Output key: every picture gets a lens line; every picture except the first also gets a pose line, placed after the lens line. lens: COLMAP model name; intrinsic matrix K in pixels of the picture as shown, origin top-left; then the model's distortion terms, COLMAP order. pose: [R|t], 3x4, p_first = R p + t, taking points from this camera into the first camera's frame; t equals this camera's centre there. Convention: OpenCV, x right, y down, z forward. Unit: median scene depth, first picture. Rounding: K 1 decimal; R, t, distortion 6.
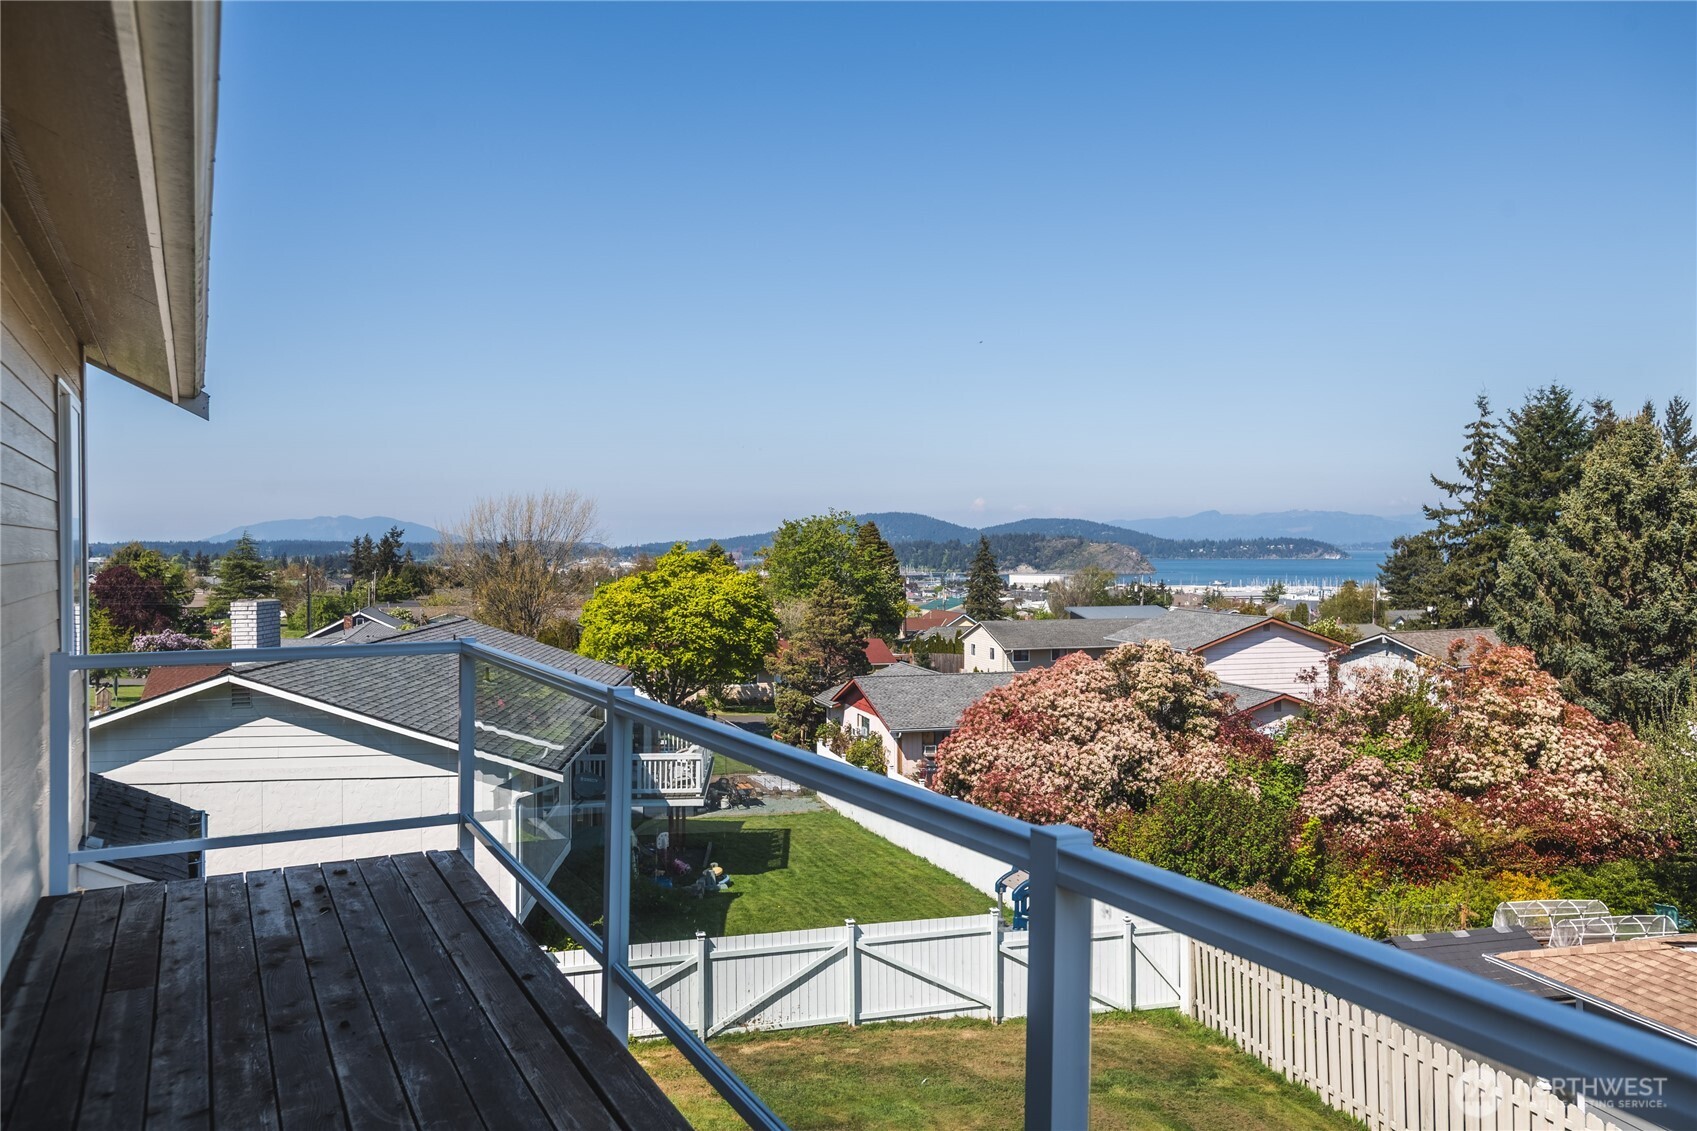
lens RADIAL K [[1383.1, 0, 848.5], [0, 1383.1, 565.5], [0, 0, 1]] dist [-0.000084, 0.000652]
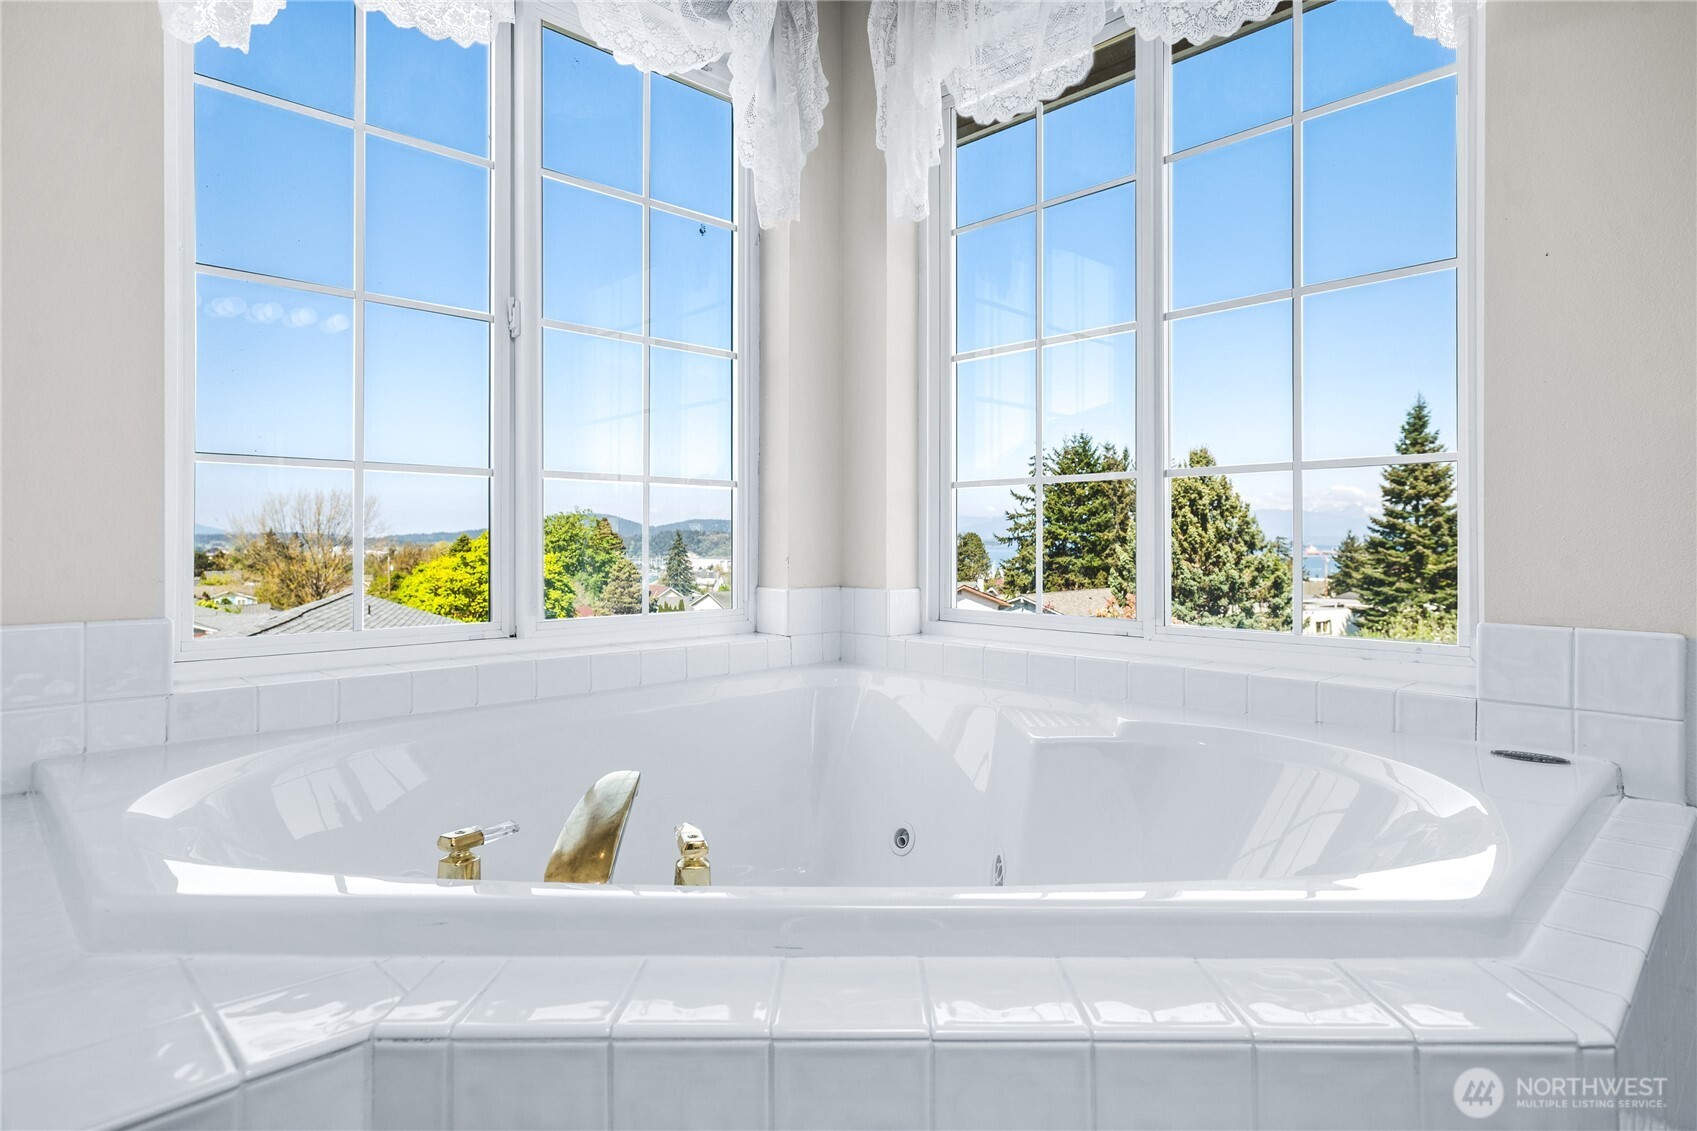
lens RADIAL K [[951.3, 0, 848.5], [0, 951.3, 565.5], [0, 0, 1]] dist [-0.000814, -0.000083]
pose [[0.941809, -0.003606, 0.336129, -0.090333], [0.000284, 0.999951, 0.009931, 0.006001], [-0.336148, -0.009257, 0.941764, 0.090648]]
